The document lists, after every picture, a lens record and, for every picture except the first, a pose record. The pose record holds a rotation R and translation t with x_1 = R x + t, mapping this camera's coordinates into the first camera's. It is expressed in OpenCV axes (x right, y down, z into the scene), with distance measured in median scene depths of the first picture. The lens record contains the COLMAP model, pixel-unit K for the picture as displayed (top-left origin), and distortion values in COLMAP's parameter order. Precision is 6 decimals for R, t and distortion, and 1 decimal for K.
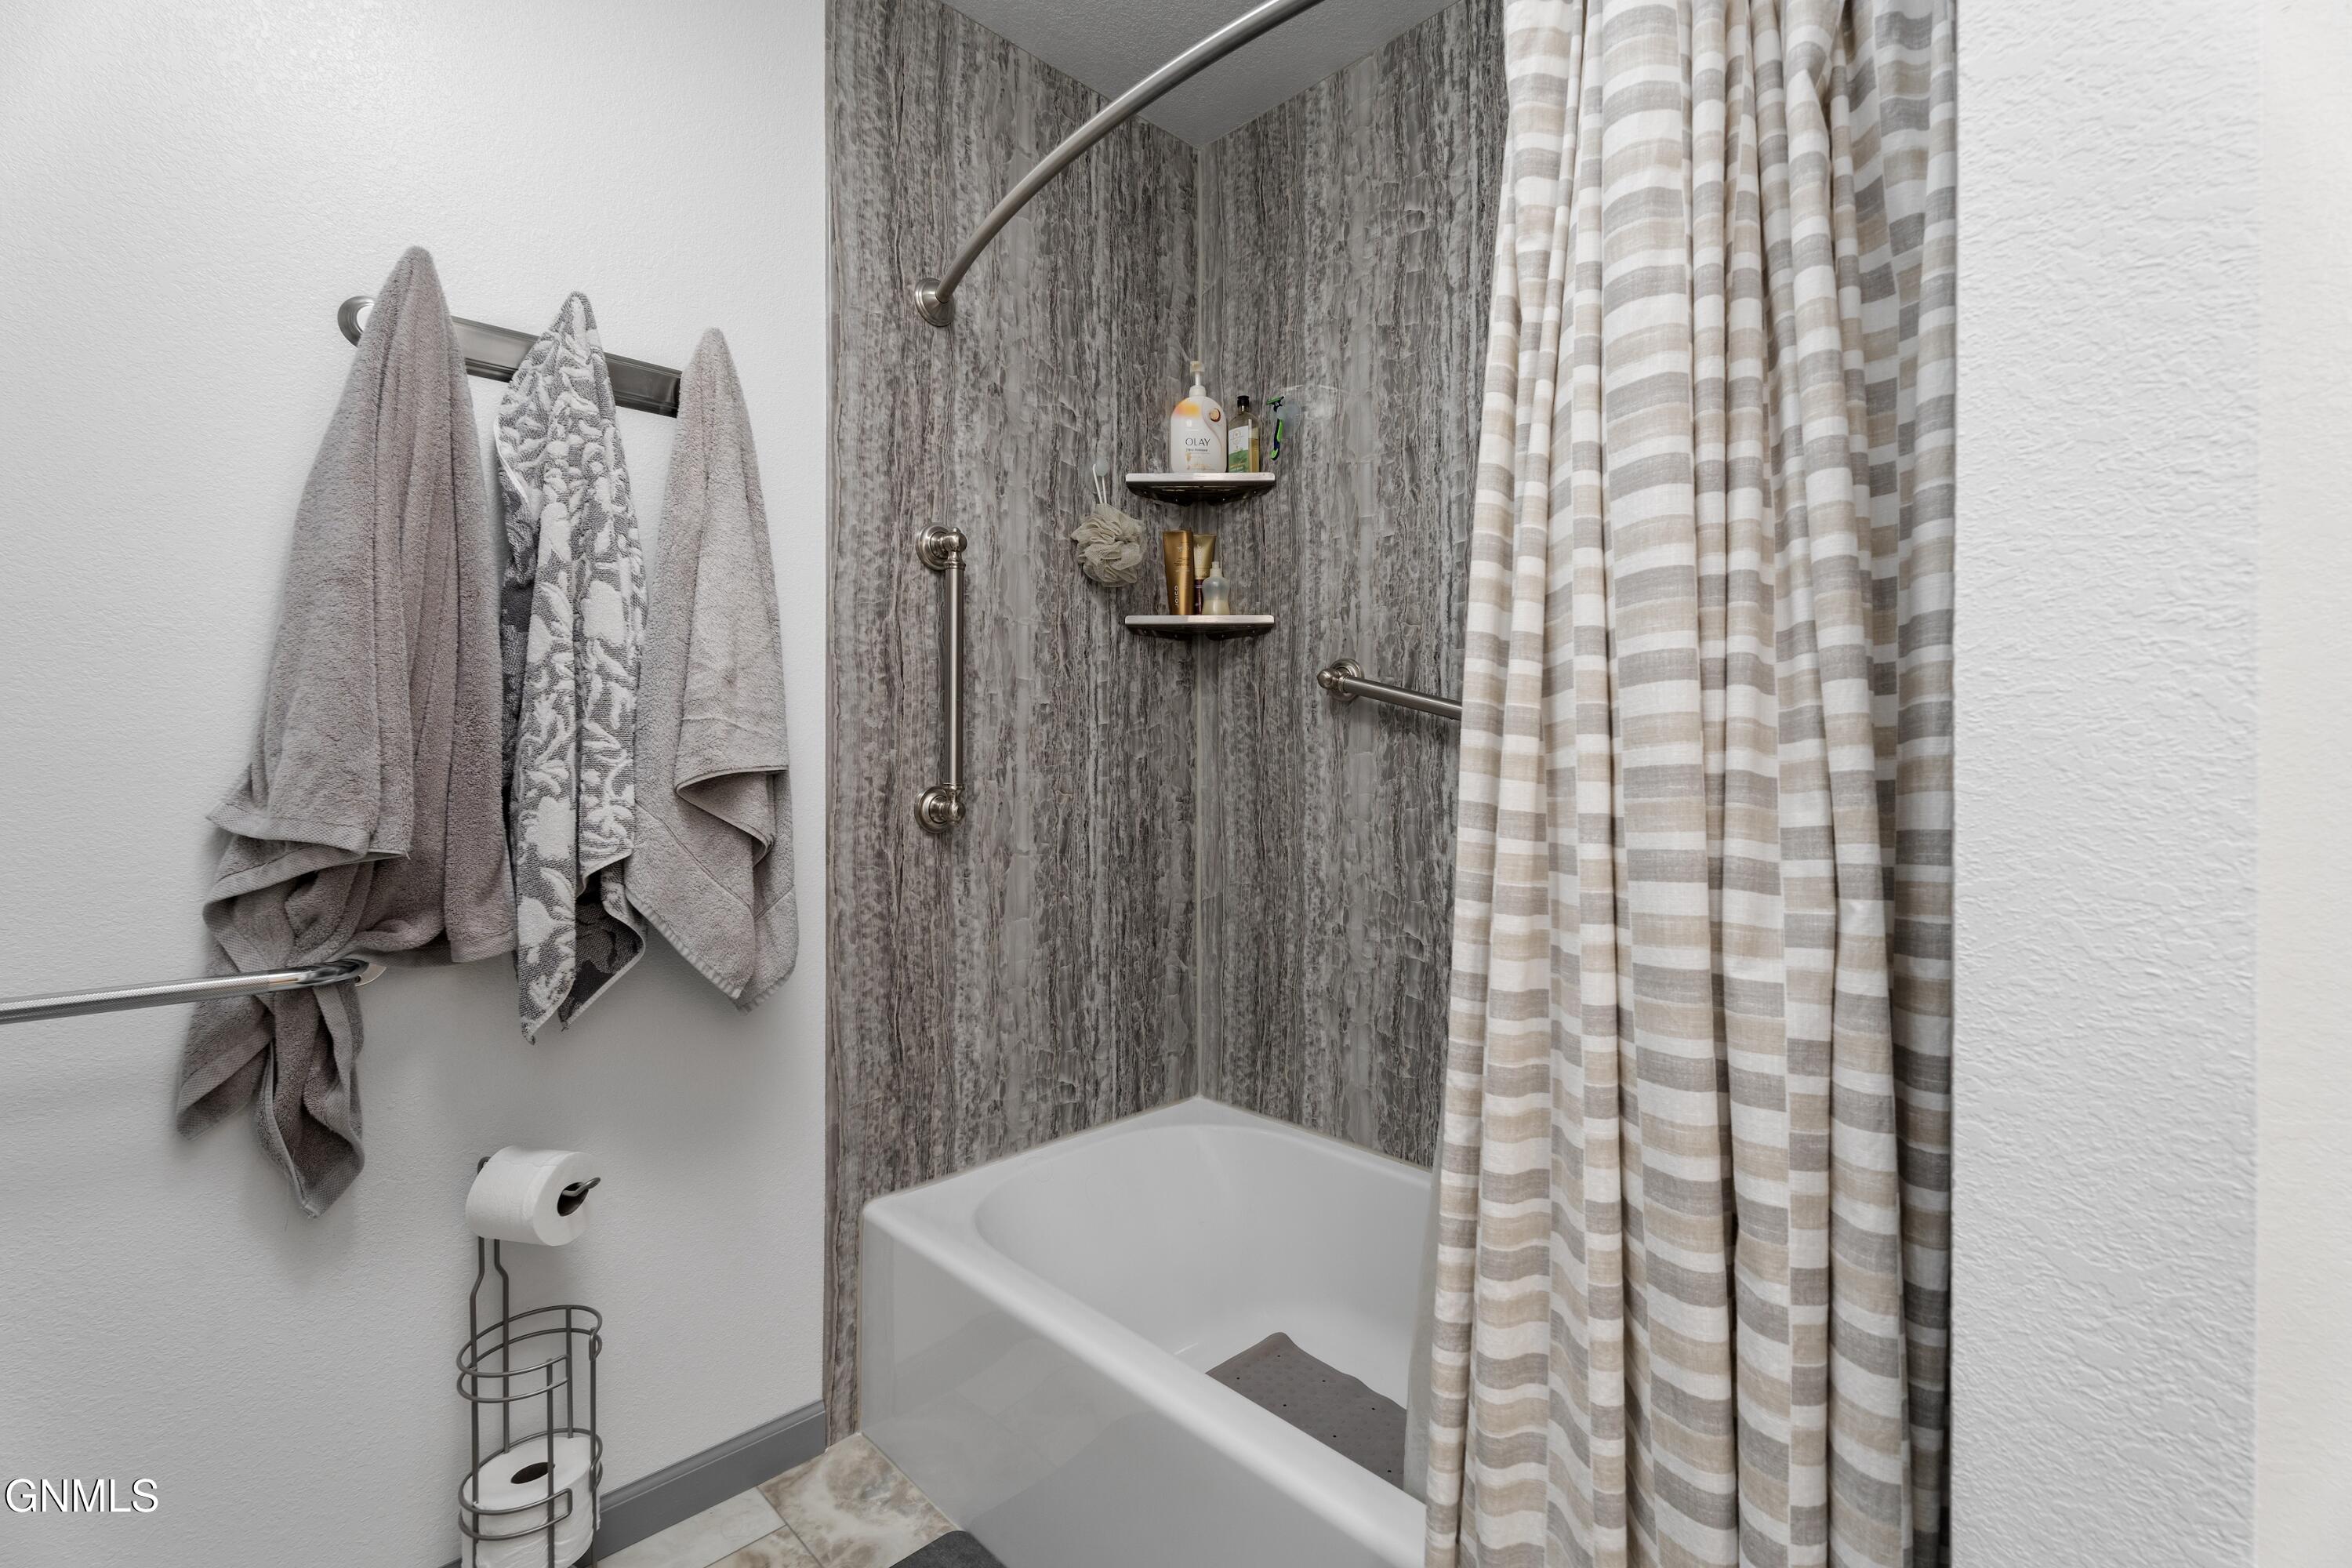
lens RADIAL K [[1051.0, 0, 1187.2], [0, 1051.0, 752.0], [0, 0, 1]] dist [0.008157, -0.000211]
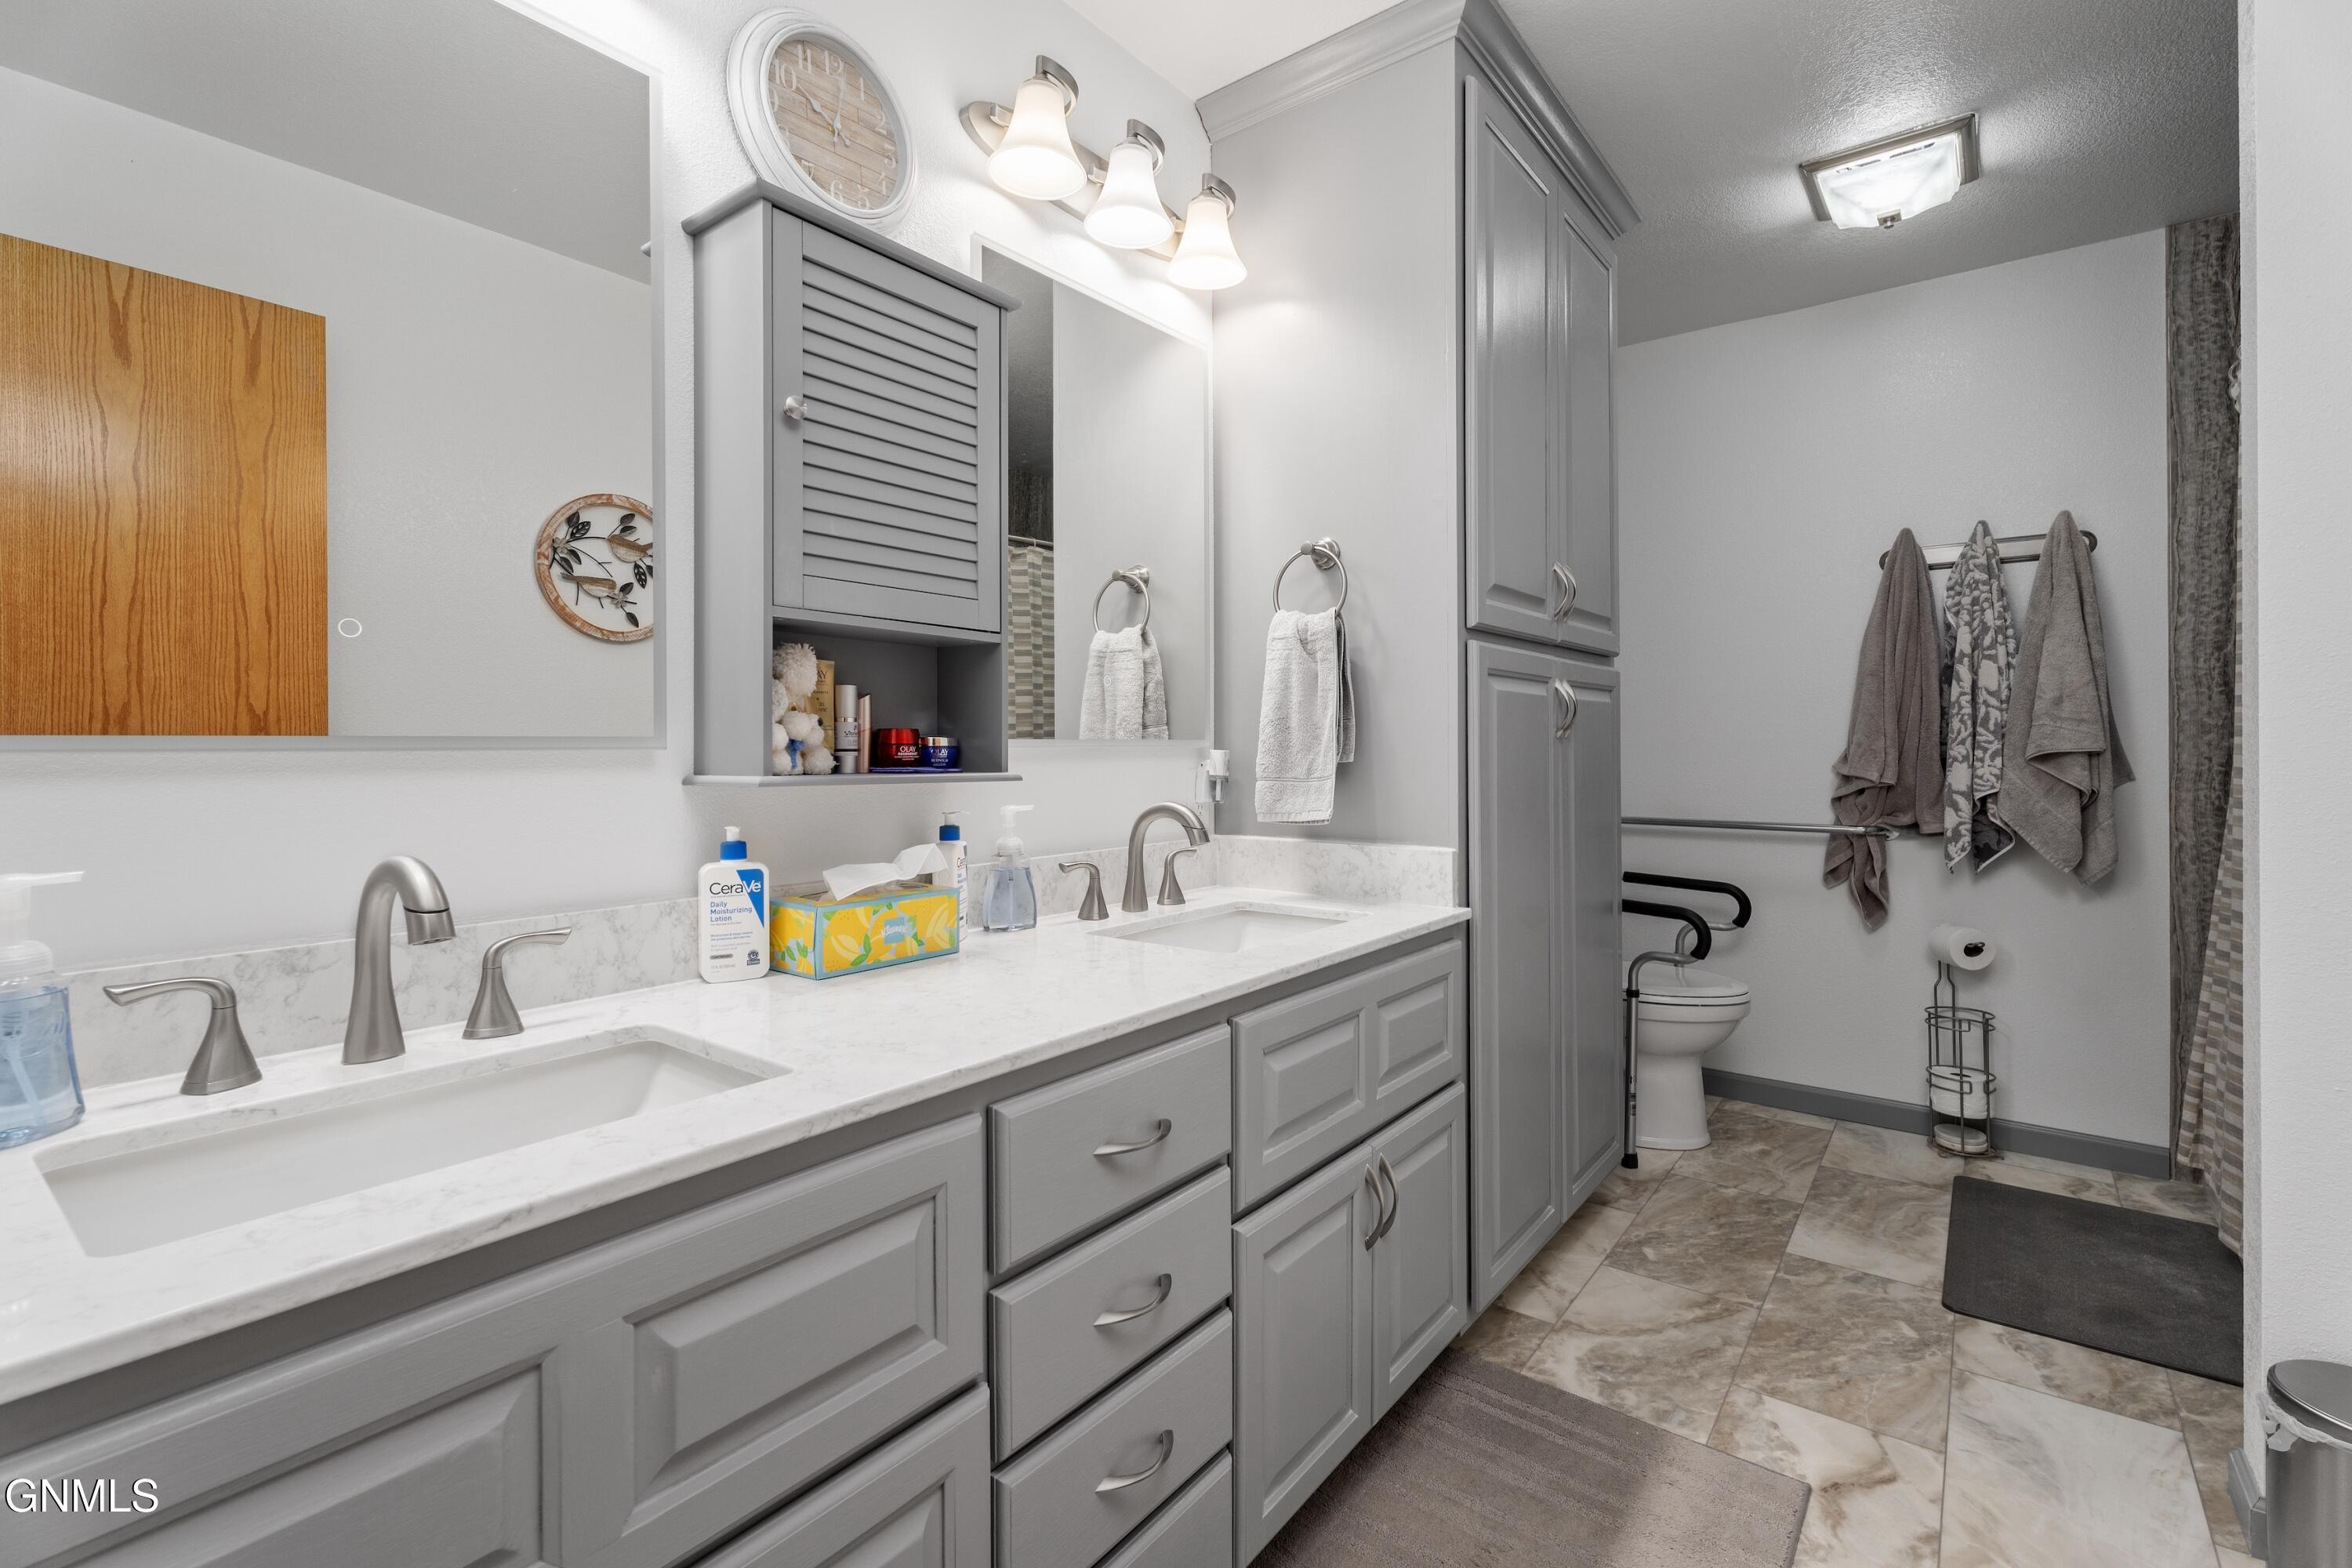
lens RADIAL K [[1051.0, 0, 1197.6], [0, 1051.0, 743.0], [0, 0, 1]] dist [0.008157, -0.000211]
pose [[0.142154, -0.001541, -0.989843, 1.301172], [0.005539, 0.999984, -0.000761, -0.004407], [0.989829, -0.005375, 0.142160, -0.850991]]
